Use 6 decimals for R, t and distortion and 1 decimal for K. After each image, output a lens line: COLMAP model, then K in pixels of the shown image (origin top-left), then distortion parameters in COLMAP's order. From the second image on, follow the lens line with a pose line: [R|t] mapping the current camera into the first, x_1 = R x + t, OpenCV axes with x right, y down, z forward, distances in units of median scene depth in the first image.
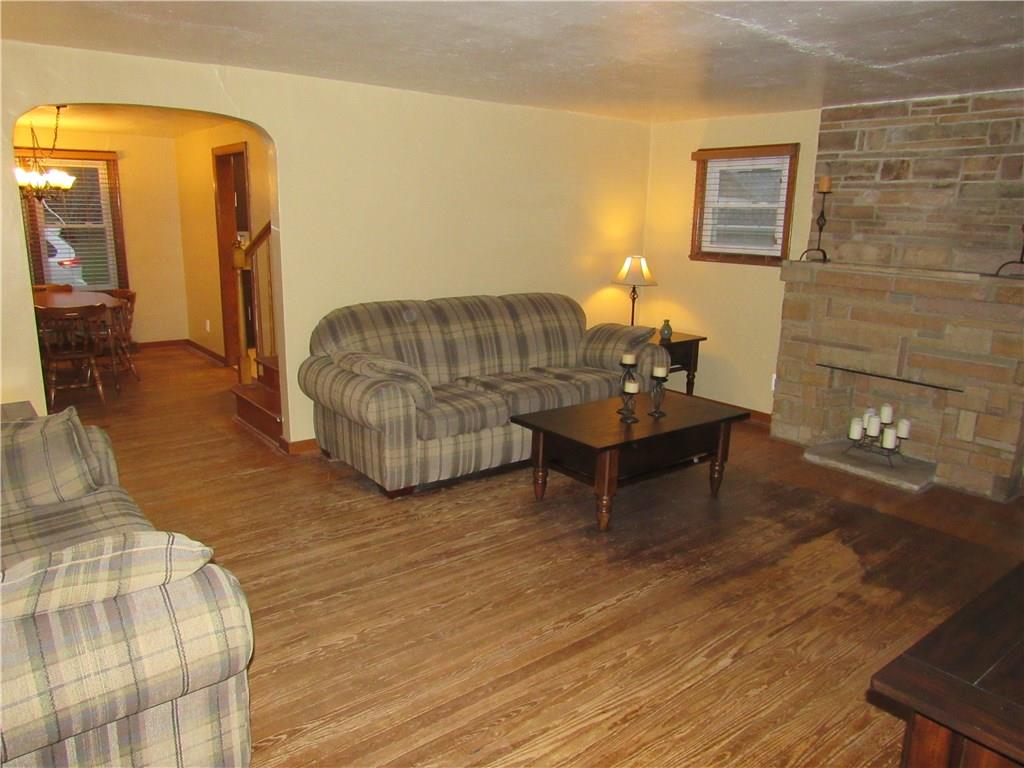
lens RADIAL K [[738.9, 0, 512.0], [0, 738.9, 384.0], [0, 0, 1]] dist [-0.029830, 0.024124]
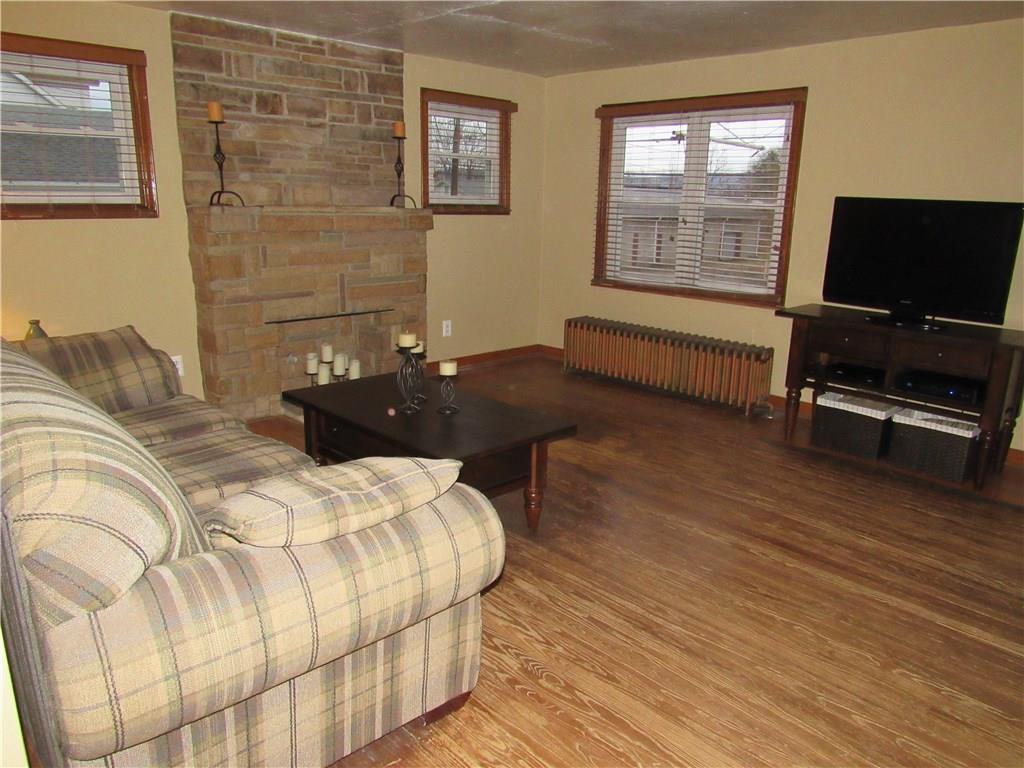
lens RADIAL K [[738.9, 0, 512.0], [0, 738.9, 384.0], [0, 0, 1]] dist [-0.029830, 0.024124]
pose [[-0.096289, -0.273357, 0.957081, -0.517937], [0.200408, 0.936533, 0.287651, -0.165925], [-0.974969, 0.219504, -0.035395, 0.821773]]
